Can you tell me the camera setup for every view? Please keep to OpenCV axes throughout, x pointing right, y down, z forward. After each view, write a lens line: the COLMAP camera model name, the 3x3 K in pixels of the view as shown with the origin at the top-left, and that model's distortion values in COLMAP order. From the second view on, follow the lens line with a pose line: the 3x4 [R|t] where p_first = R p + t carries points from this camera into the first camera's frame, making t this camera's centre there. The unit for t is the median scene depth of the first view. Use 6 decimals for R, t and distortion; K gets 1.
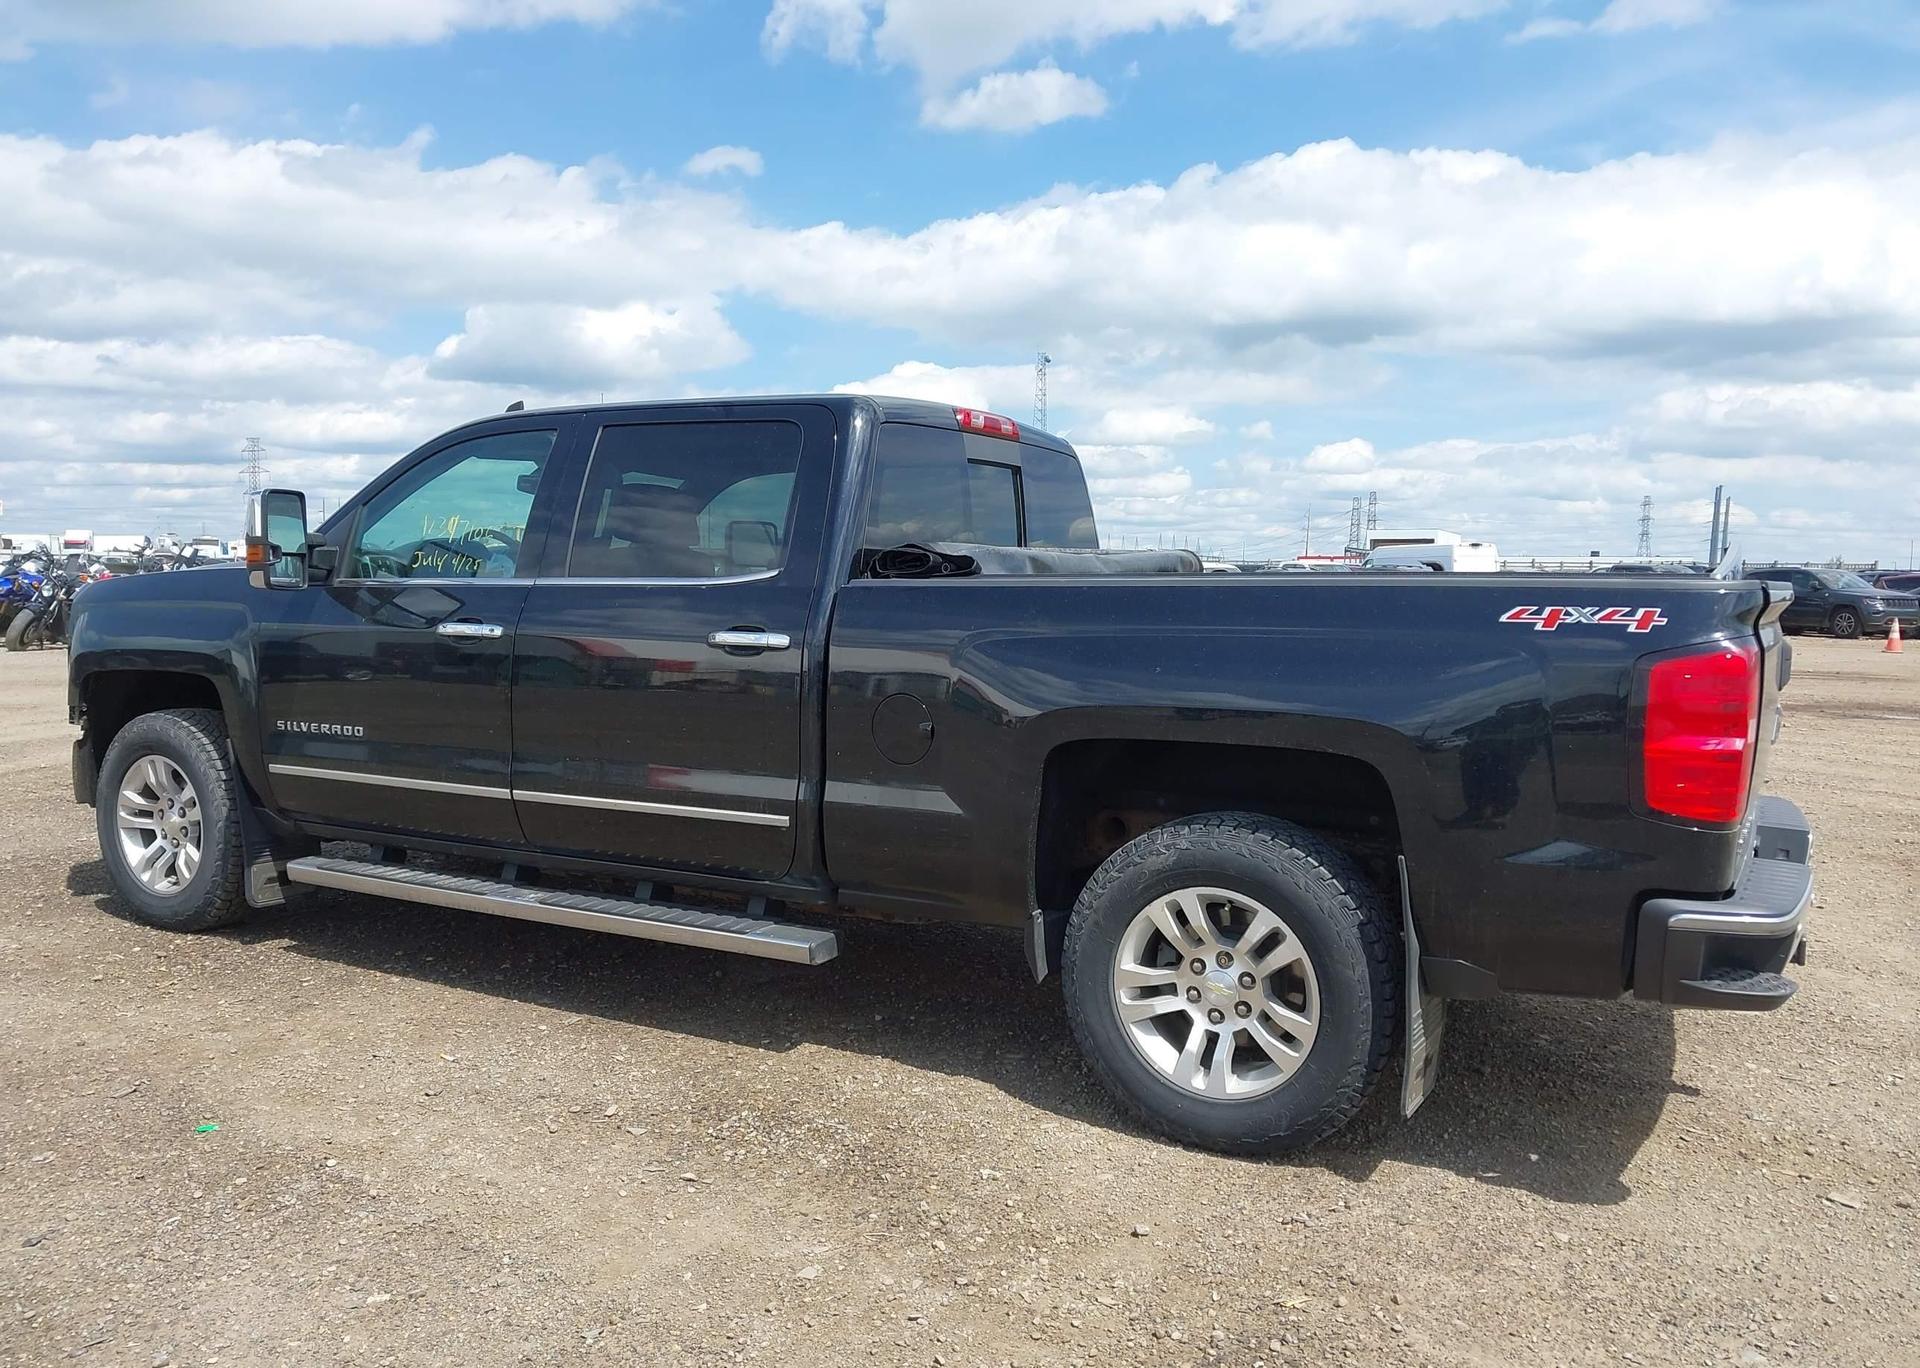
lens RADIAL K [[1502.1, 0, 961.3], [0, 1502.1, 724.8], [0, 0, 1]] dist [0.062615, -0.078345]
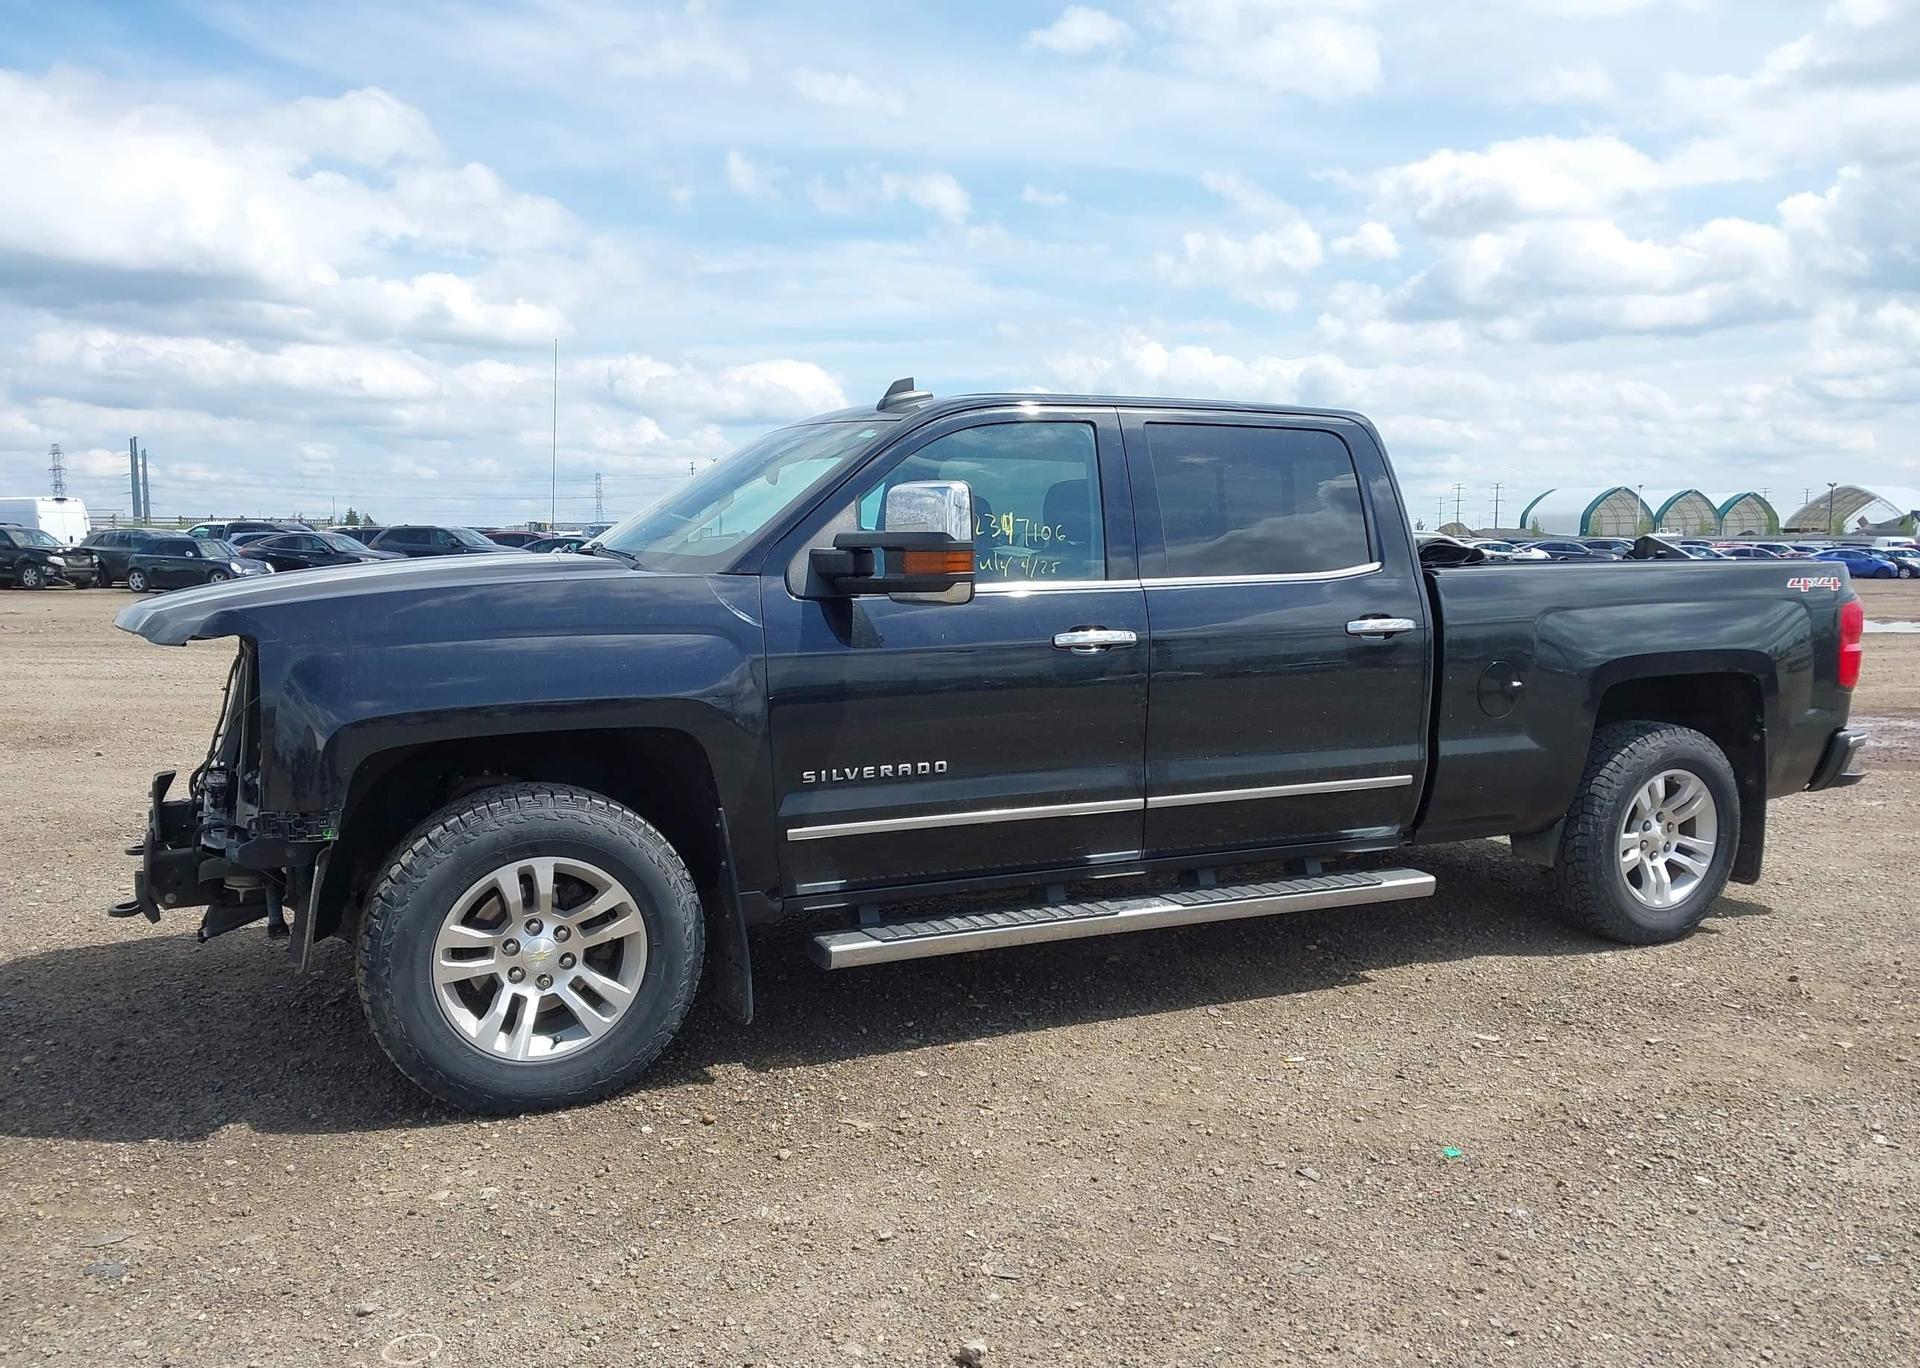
lens RADIAL K [[1531.5, 0, 967.3], [0, 1531.5, 687.5], [0, 0, 1]] dist [0.013338, -0.004783]
pose [[0.563726, -0.087306, 0.821335, -1.071002], [0.083185, 0.995343, 0.048708, -0.077560], [-0.821762, 0.040864, 0.568363, 0.502255]]
